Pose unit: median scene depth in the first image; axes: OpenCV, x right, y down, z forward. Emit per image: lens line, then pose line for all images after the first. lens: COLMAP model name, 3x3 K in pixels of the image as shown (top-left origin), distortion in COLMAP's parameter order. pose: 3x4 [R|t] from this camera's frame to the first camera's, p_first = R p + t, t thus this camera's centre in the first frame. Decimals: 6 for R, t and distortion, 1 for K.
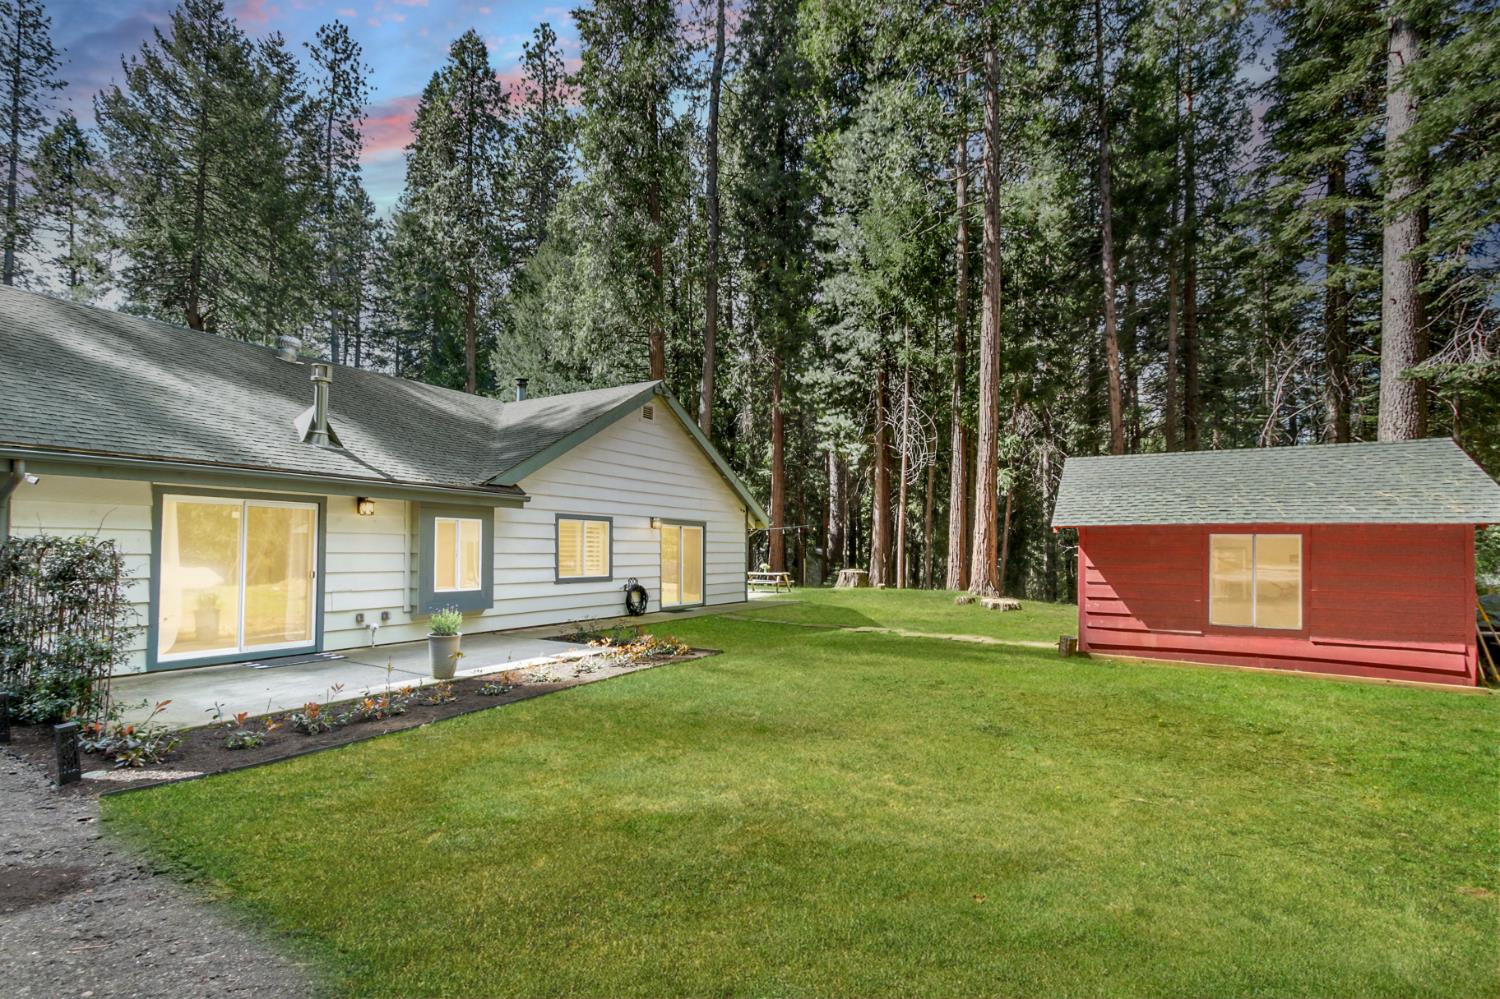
lens RADIAL K [[715.7, 0, 757.9], [0, 715.7, 517.9], [0, 0, 1]] dist [0.012311, -0.000268]
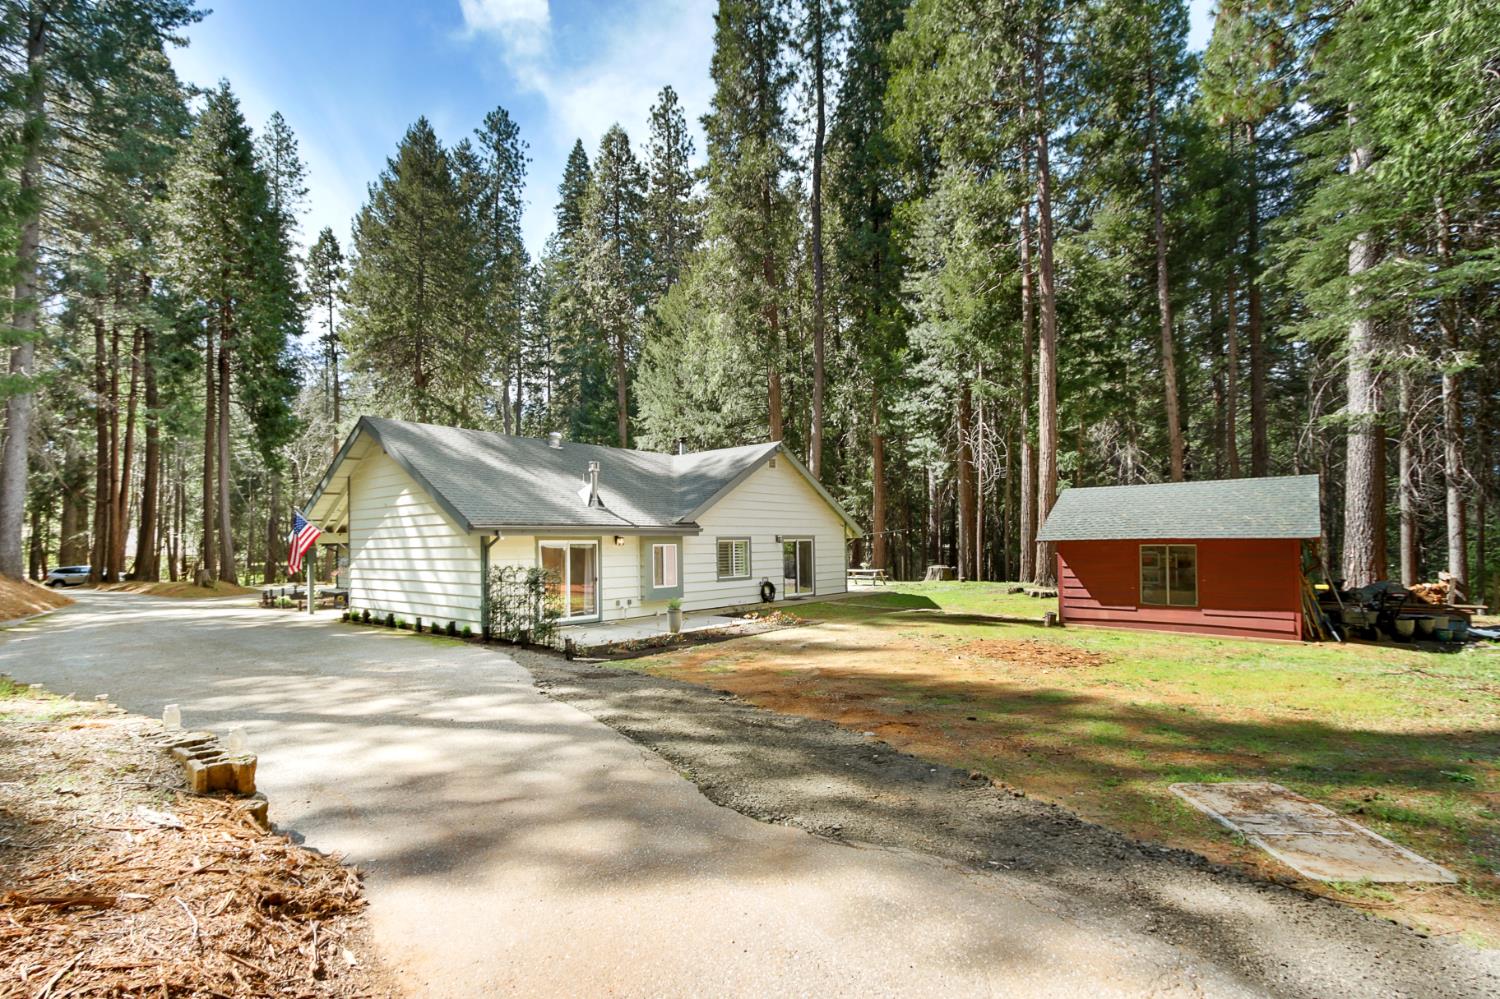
lens RADIAL K [[711.2, 0, 757.3], [0, 711.2, 535.0], [0, 0, 1]] dist [-0.002533, 0.001274]
pose [[0.985770, -0.022906, -0.166534, 0.027821], [0.028646, 0.999073, 0.032143, -0.025143], [0.165643, -0.036456, 0.985512, -0.223390]]
